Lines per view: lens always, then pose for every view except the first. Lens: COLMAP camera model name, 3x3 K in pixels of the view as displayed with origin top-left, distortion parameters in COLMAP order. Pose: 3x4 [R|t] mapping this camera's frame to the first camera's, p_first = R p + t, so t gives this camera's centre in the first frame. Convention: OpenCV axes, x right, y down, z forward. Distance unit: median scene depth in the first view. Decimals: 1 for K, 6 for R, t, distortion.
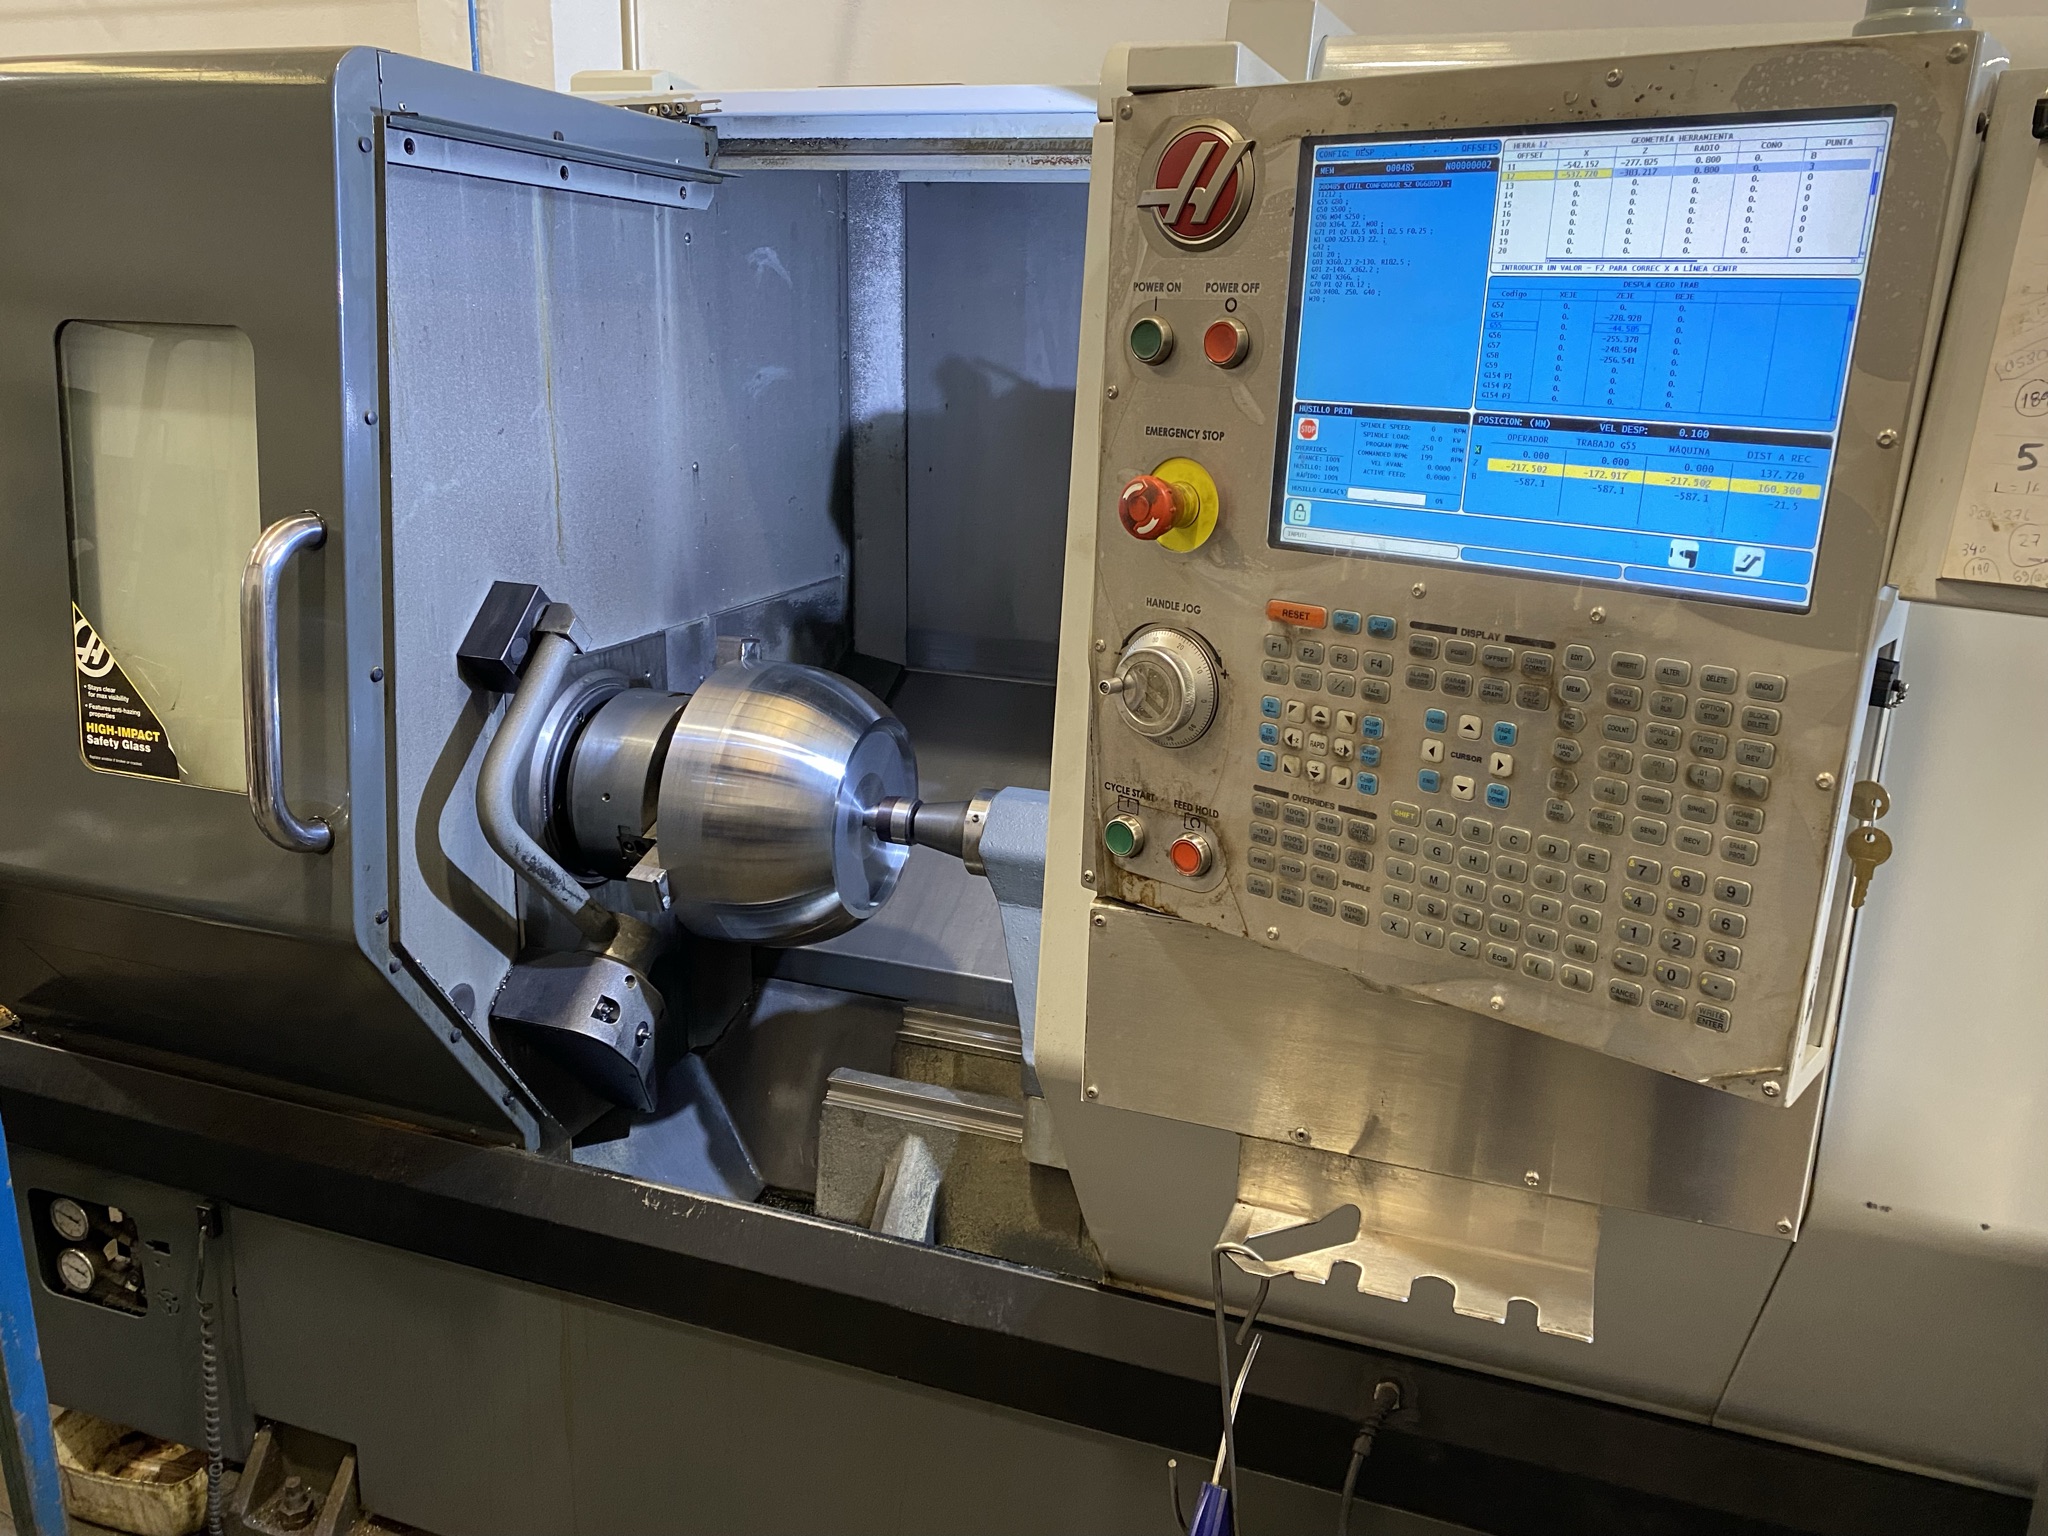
lens RADIAL K [[1540.9, 0, 1063.2], [0, 1540.9, 771.8], [0, 0, 1]] dist [0.007787, 0.004522]
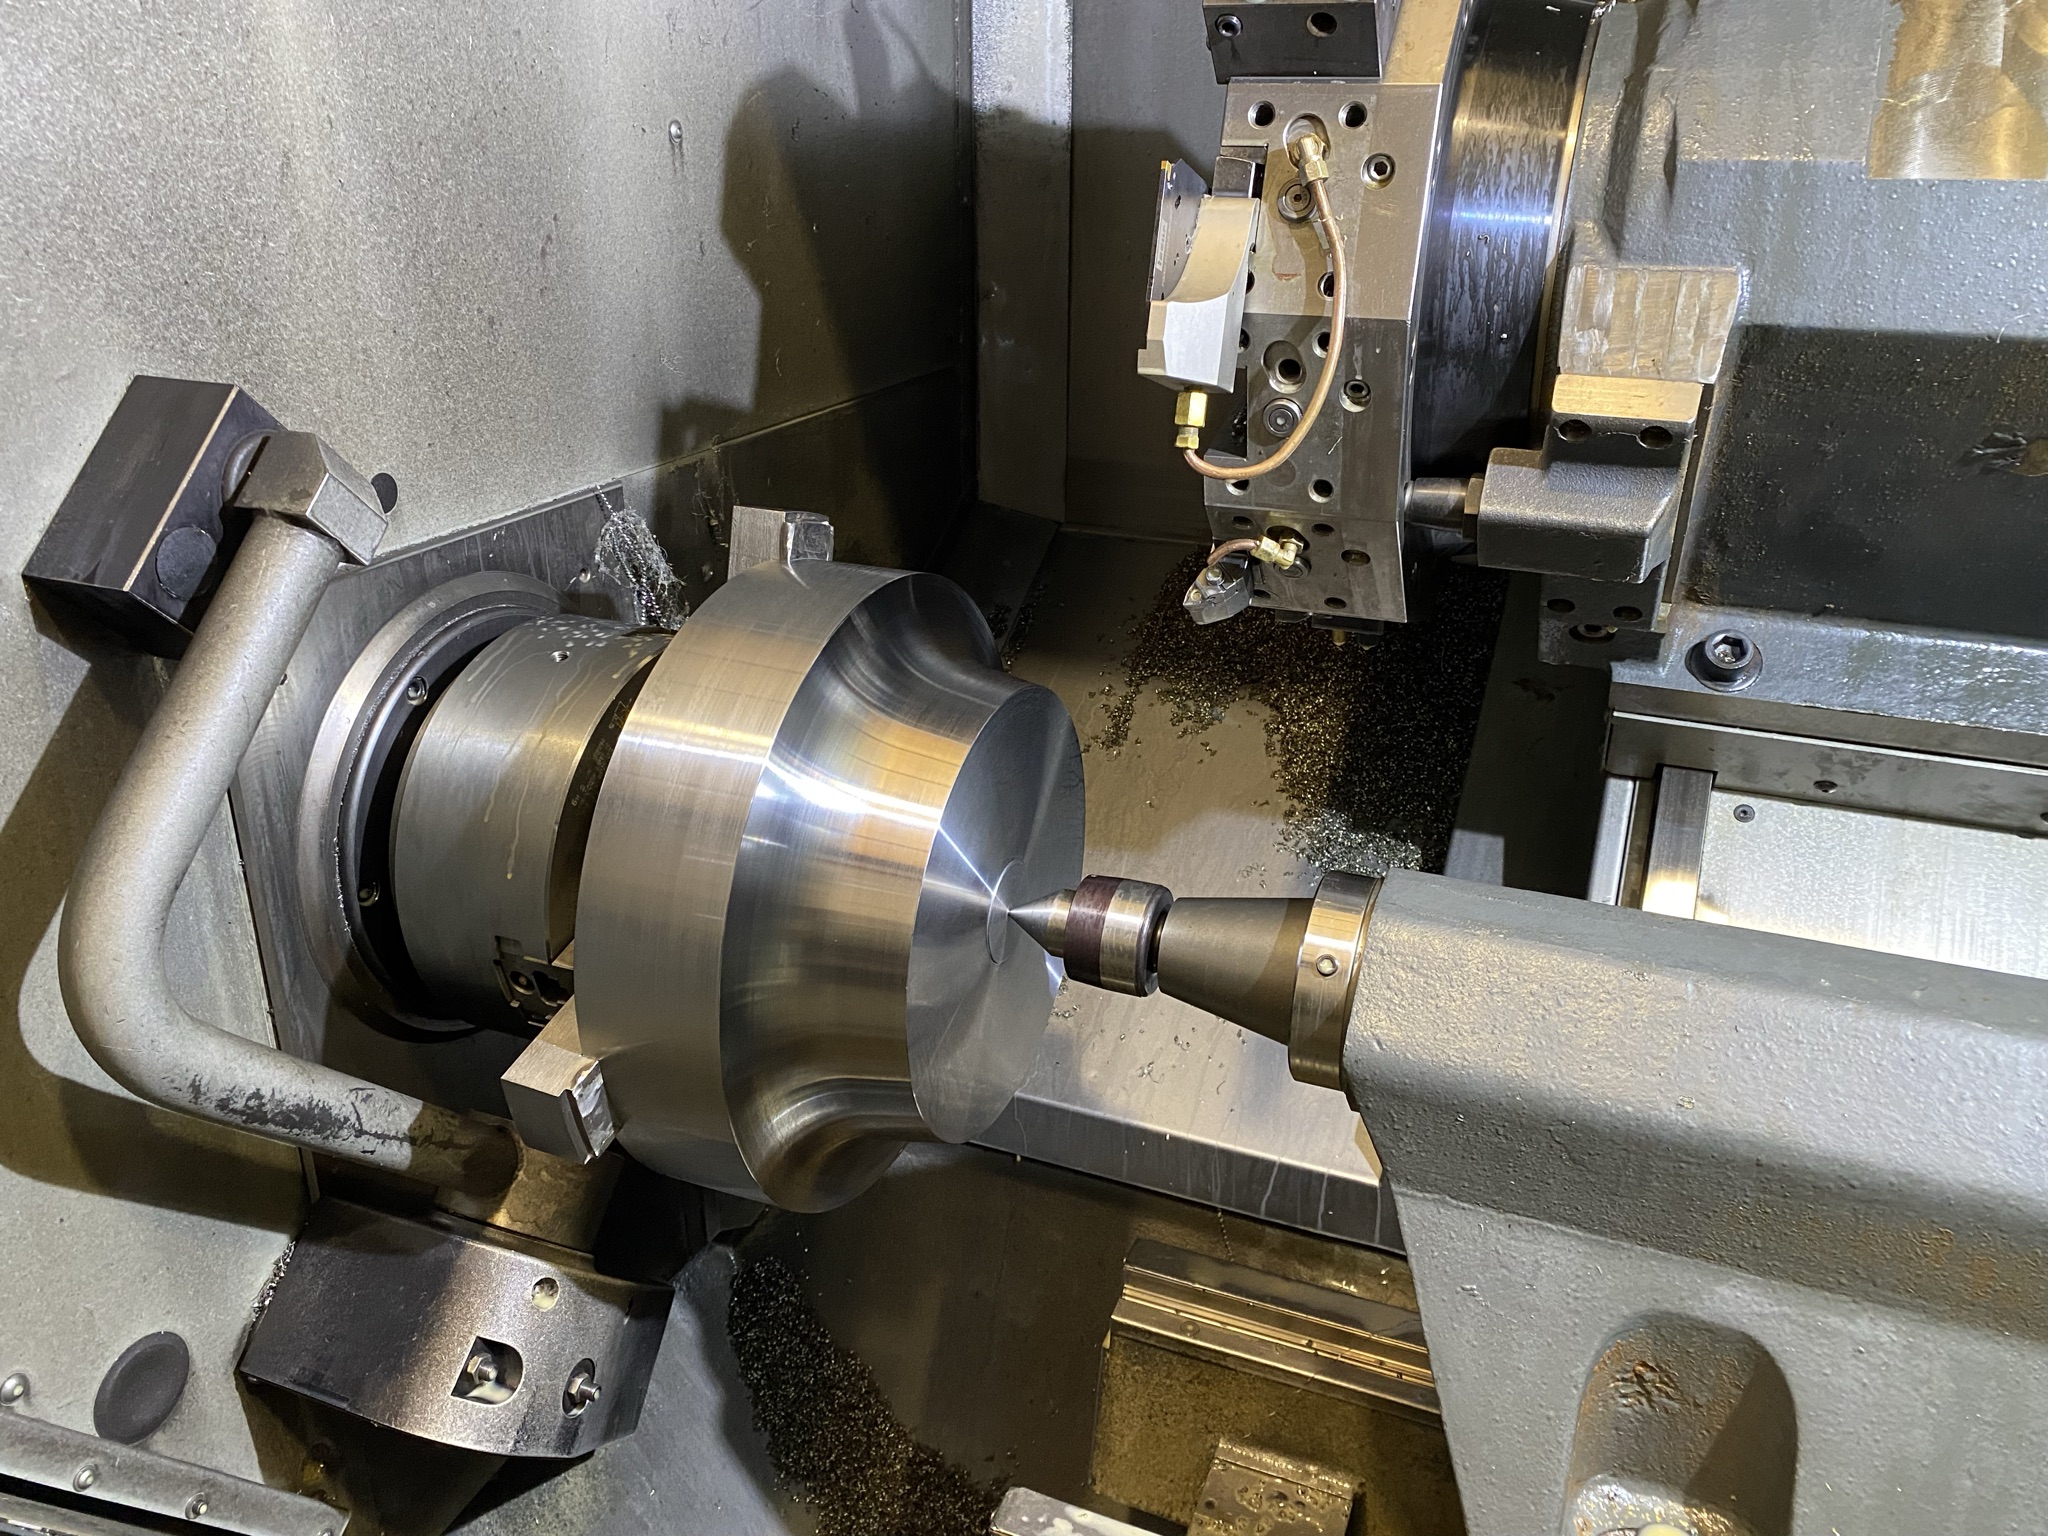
lens RADIAL K [[1528.4, 0, 1047.6], [0, 1528.4, 763.1], [0, 0, 1]] dist [0.018475, -0.003013]
pose [[0.998662, -0.001755, -0.051682, -0.113137], [0.007993, 0.992652, 0.120741, -0.068707], [0.051090, -0.120992, 0.991338, 0.589206]]
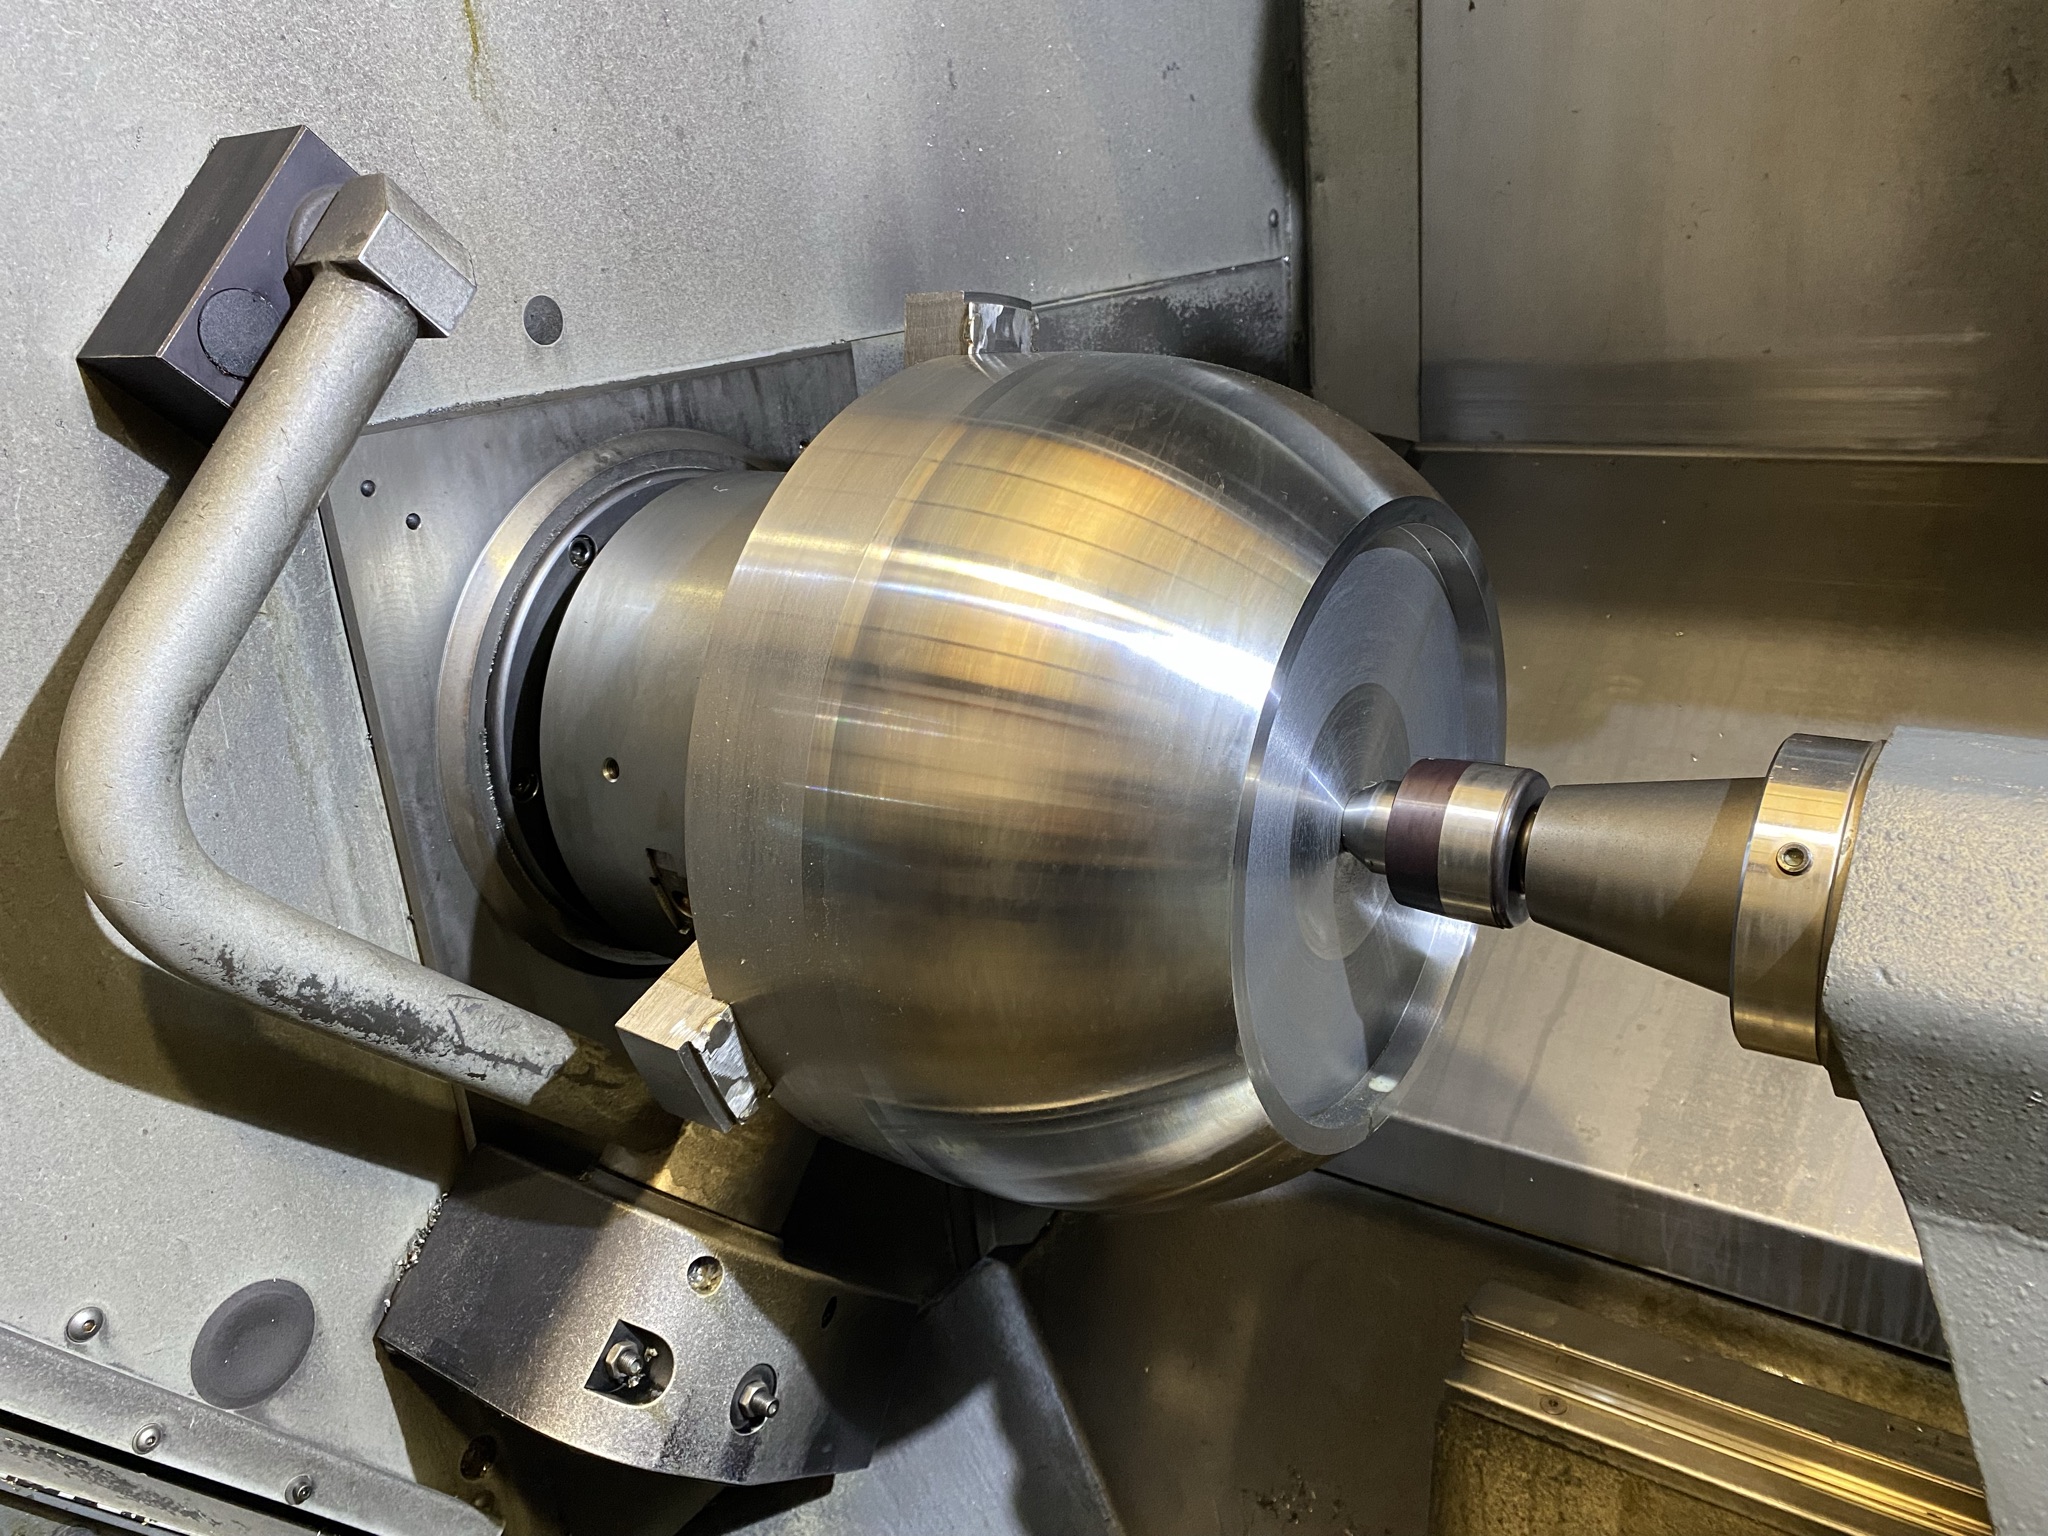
lens RADIAL K [[1540.9, 0, 1063.2], [0, 1540.9, 771.8], [0, 0, 1]] dist [0.007787, 0.004522]
pose [[0.953712, -0.011404, -0.300504, -0.090398], [0.035910, 0.996449, 0.076151, -0.006190], [0.298568, -0.083417, 0.950736, 0.693847]]
